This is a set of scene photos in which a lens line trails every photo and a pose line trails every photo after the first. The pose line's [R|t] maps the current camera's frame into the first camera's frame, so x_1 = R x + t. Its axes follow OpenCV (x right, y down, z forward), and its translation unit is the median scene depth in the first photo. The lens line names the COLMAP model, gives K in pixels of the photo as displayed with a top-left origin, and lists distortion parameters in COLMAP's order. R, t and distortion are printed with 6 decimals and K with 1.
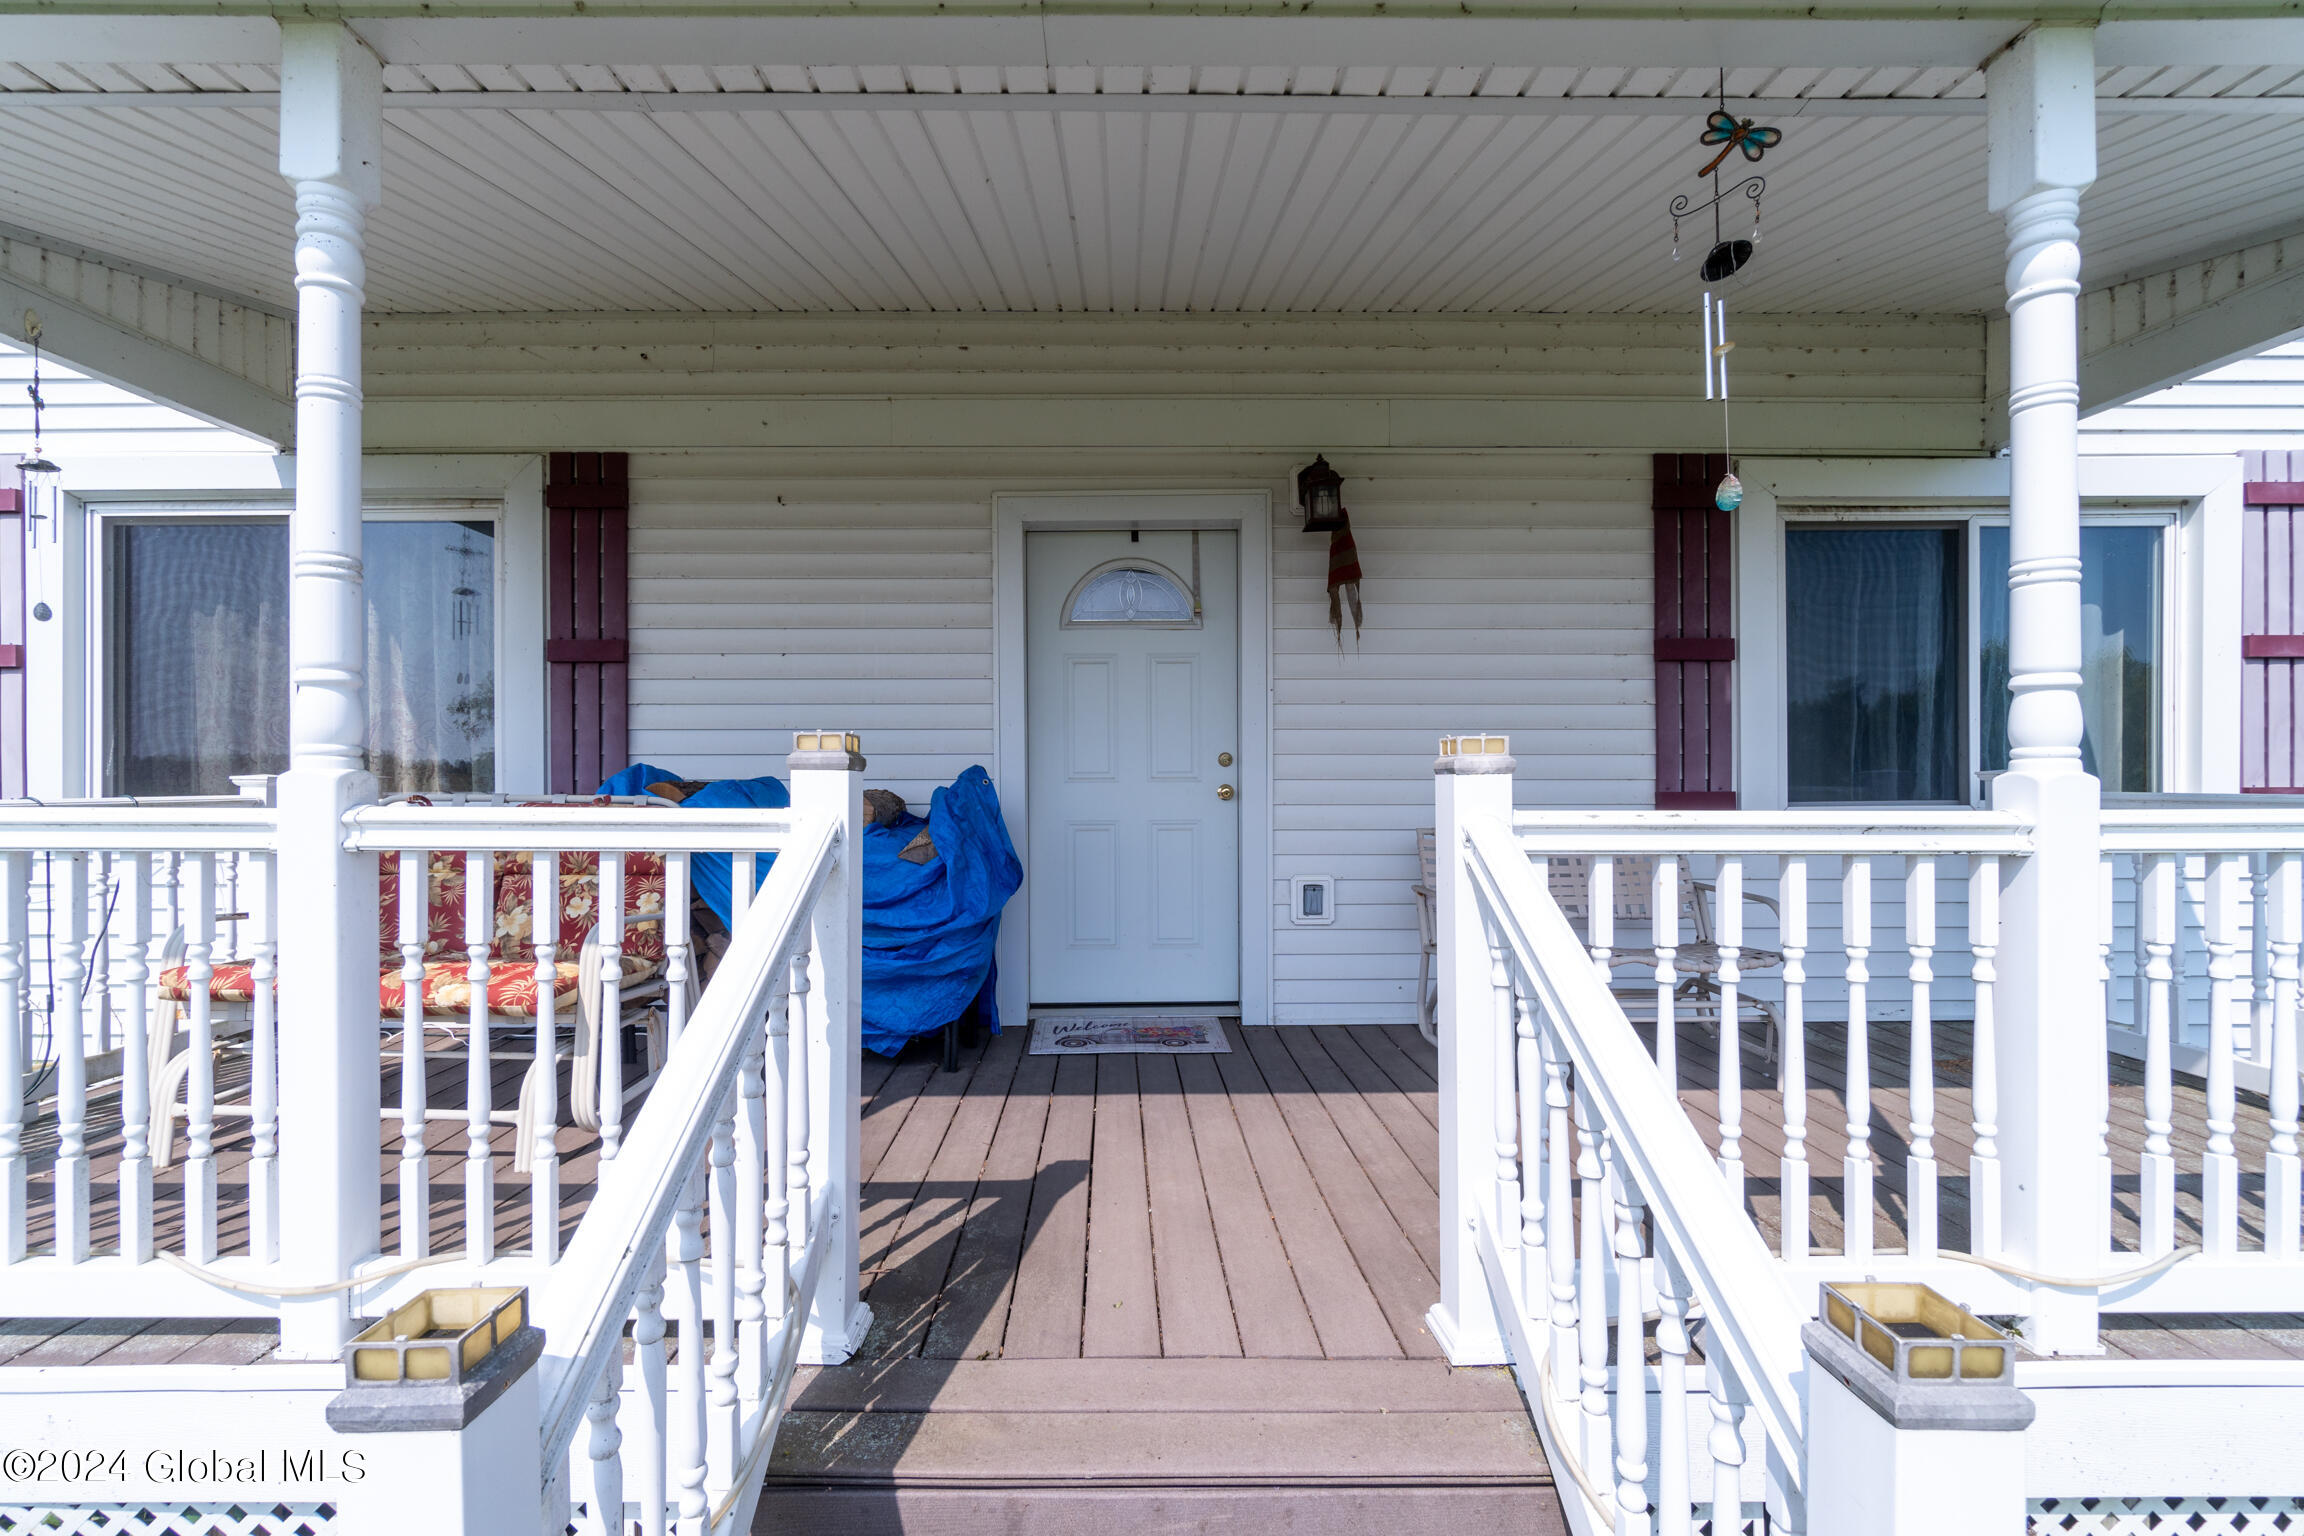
lens RADIAL K [[989.2, 0, 1139.0], [0, 989.2, 771.3], [0, 0, 1]] dist [-0.003184, -0.000203]
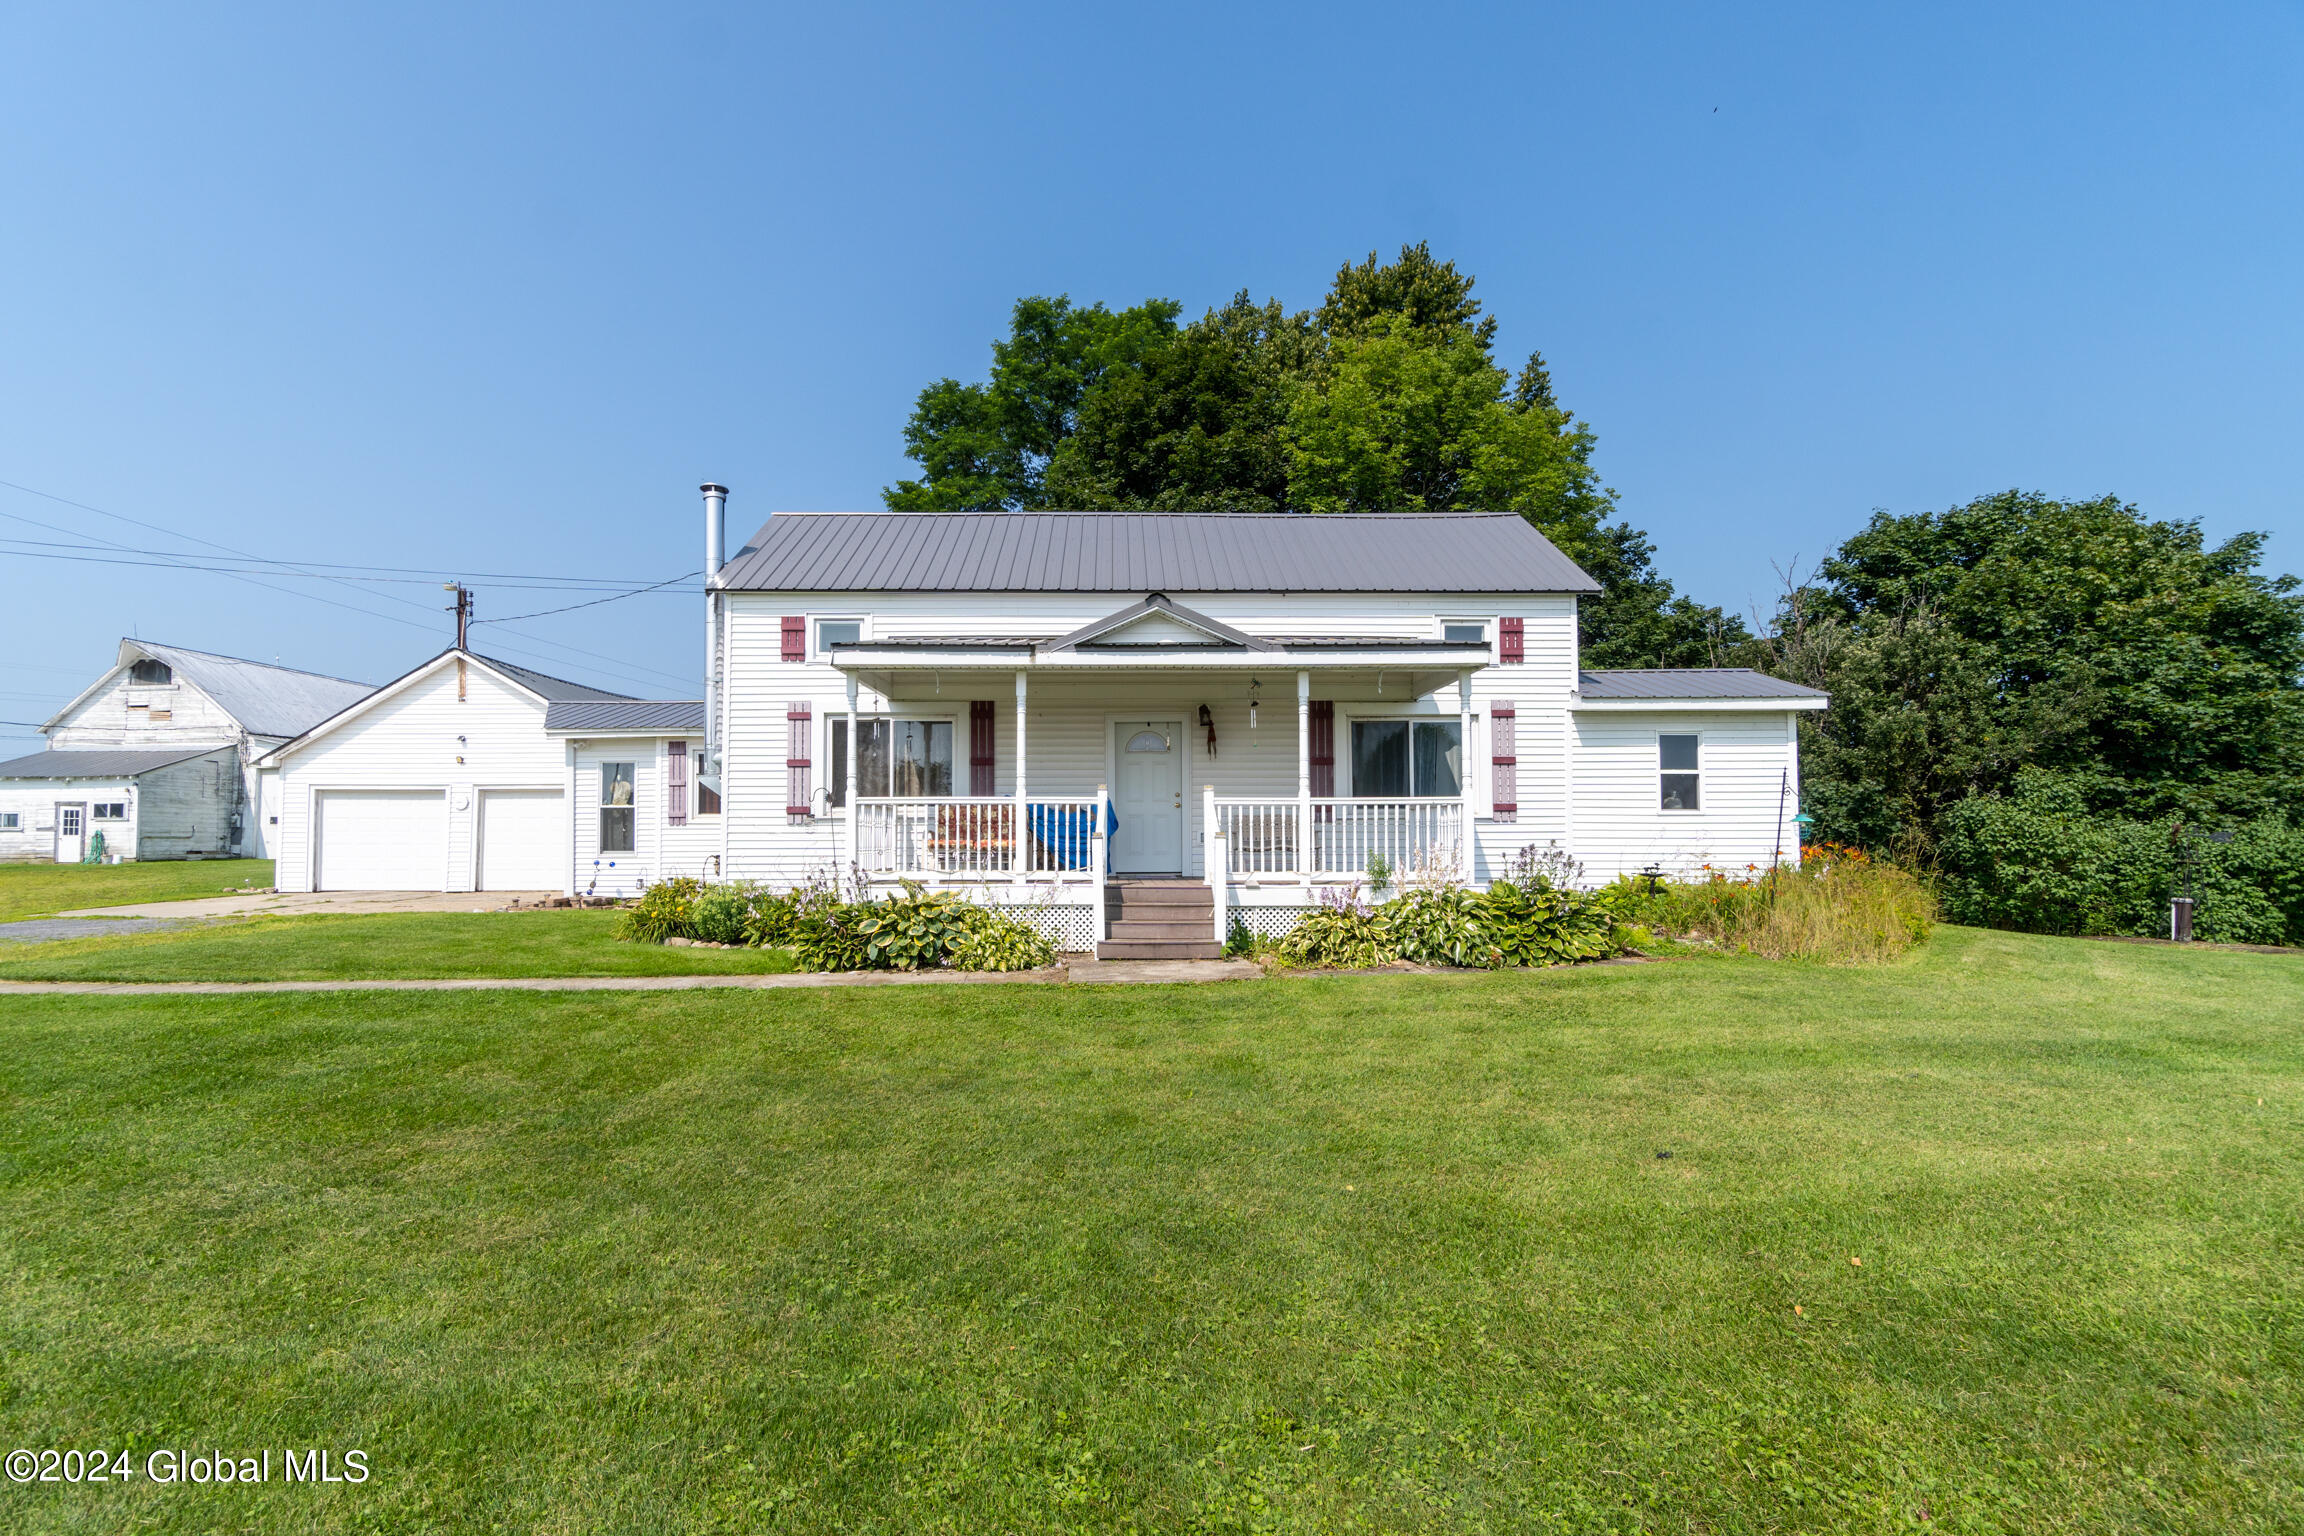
lens RADIAL K [[979.4, 0, 1100.1], [0, 979.4, 807.8], [0, 0, 1]] dist [-0.004075, -0.000476]
pose [[0.999797, 0.002118, -0.020029, -0.100487], [-0.002662, 0.999627, -0.027195, 0.120021], [0.019964, 0.027243, 0.999429, -2.229678]]
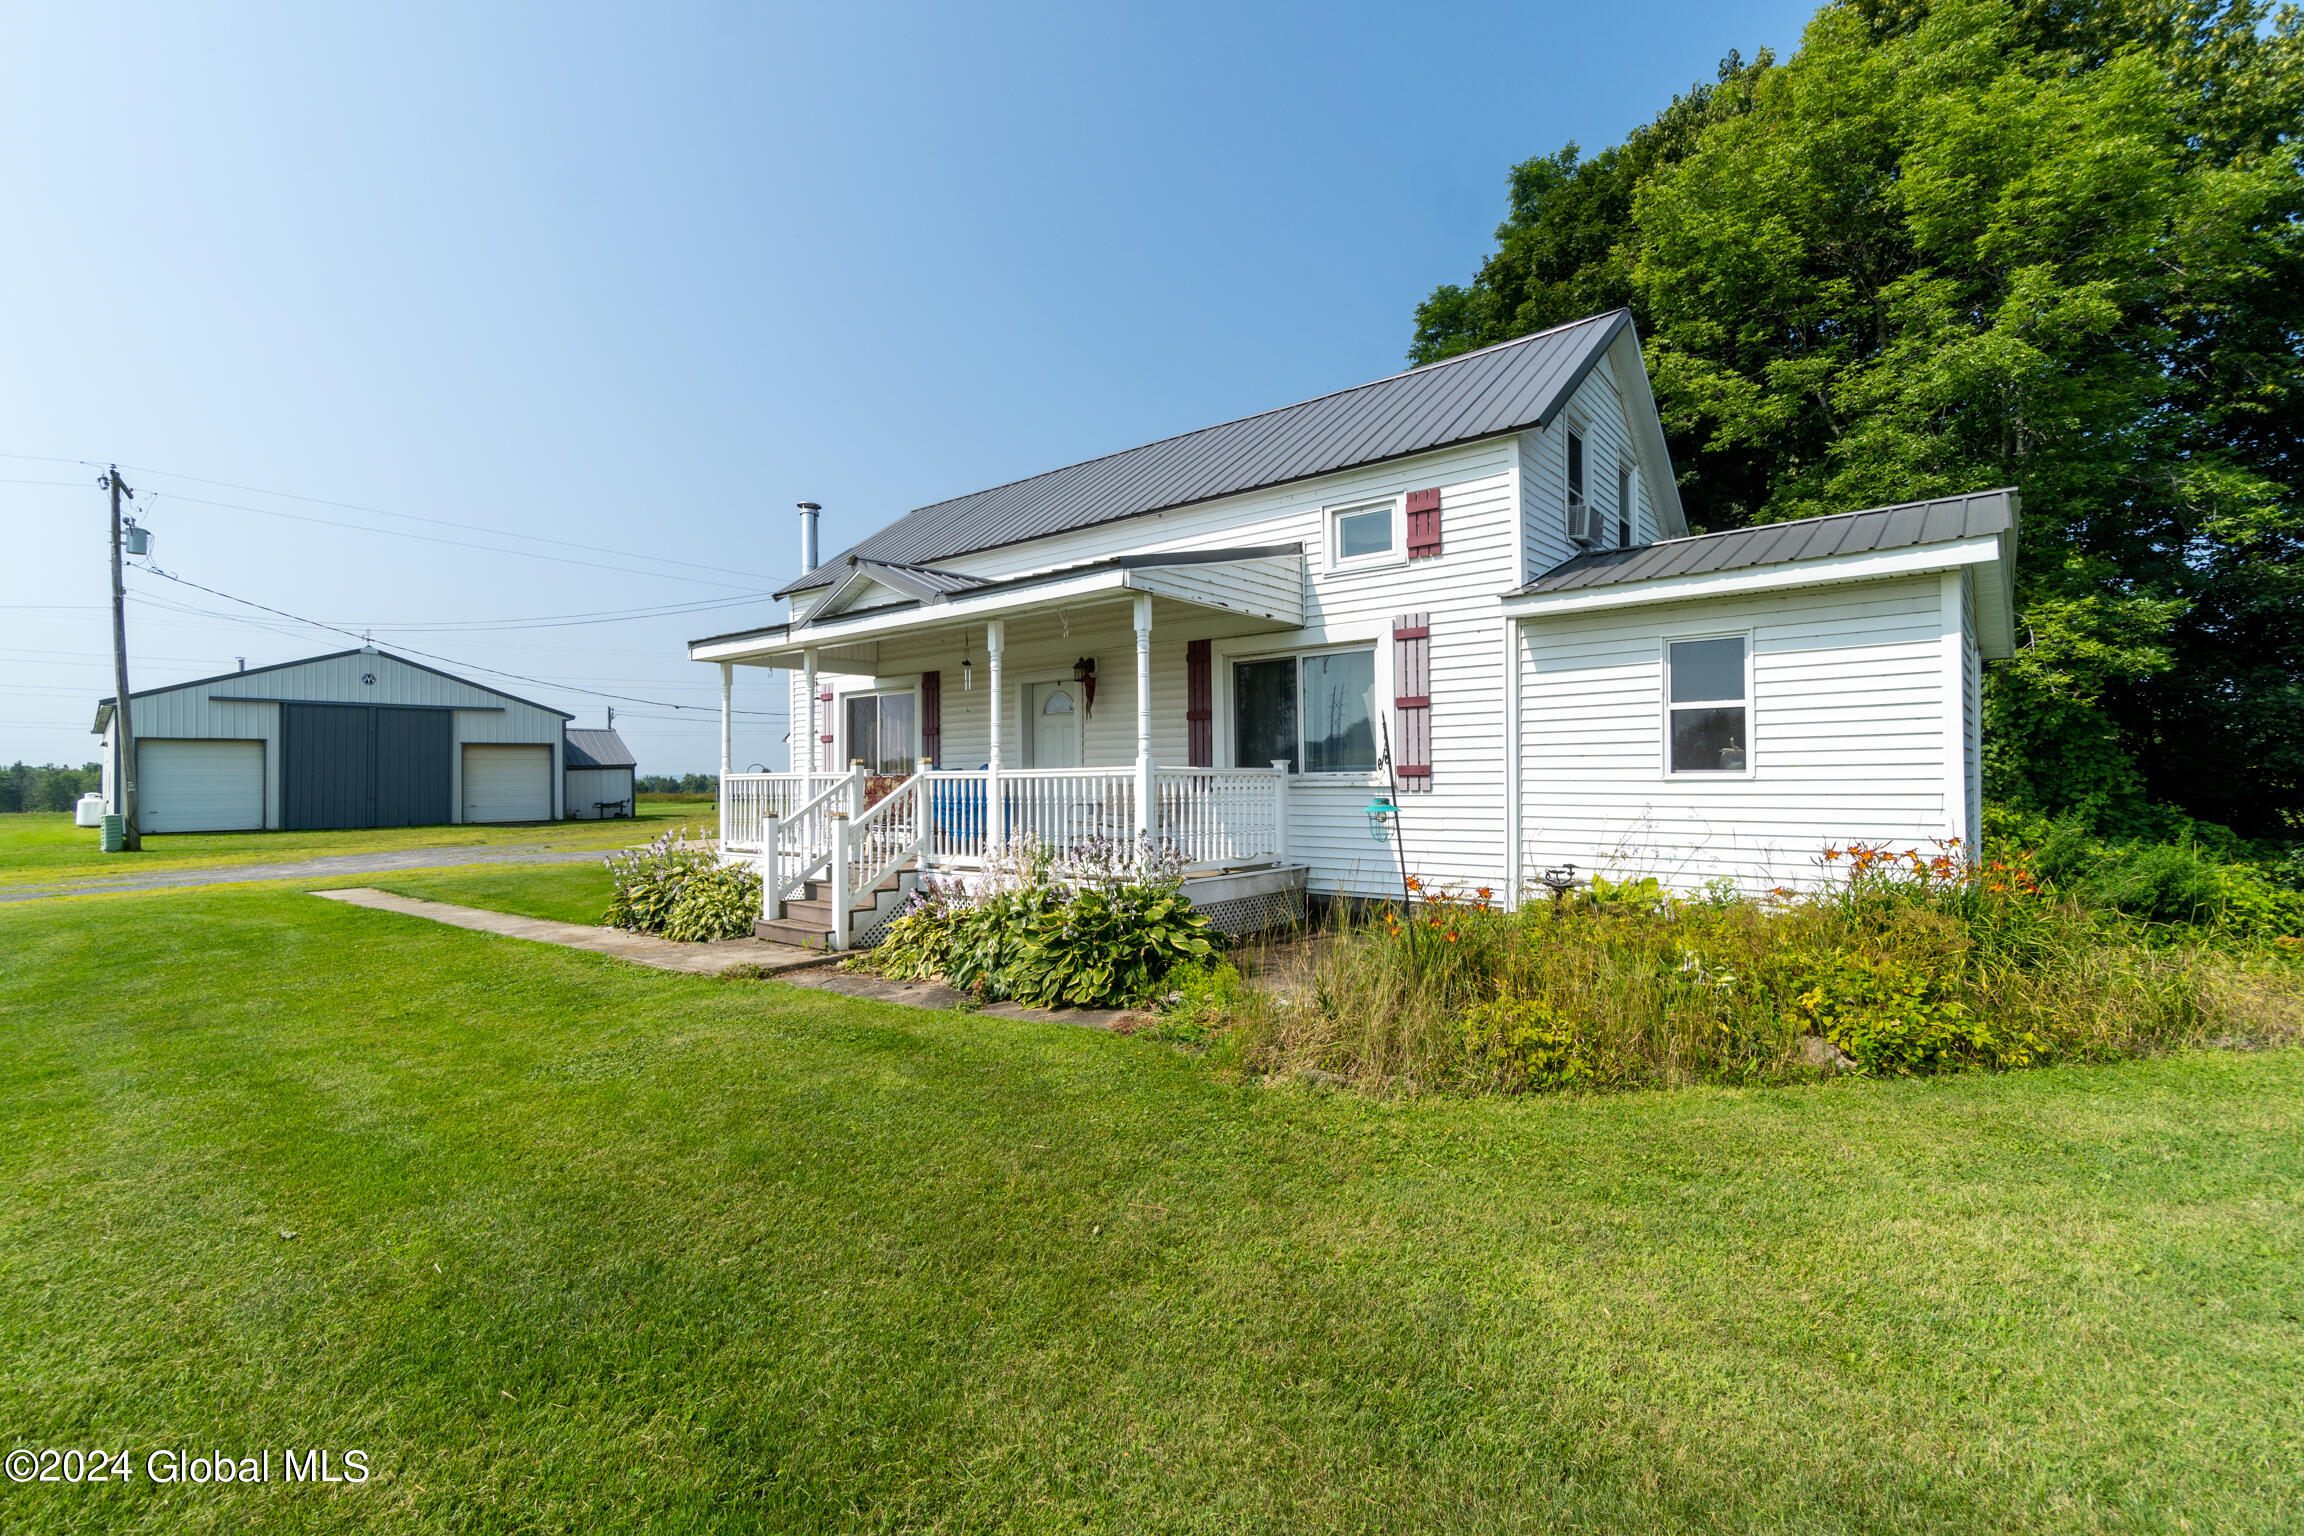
lens RADIAL K [[996.2, 0, 1149.0], [0, 996.2, 749.5], [0, 0, 1]] dist [-0.003241, -0.000053]
pose [[0.764631, -0.022754, -0.644066, 2.139440], [0.006545, 0.999599, -0.027545, 0.037330], [0.644435, 0.016846, 0.764474, -1.079486]]
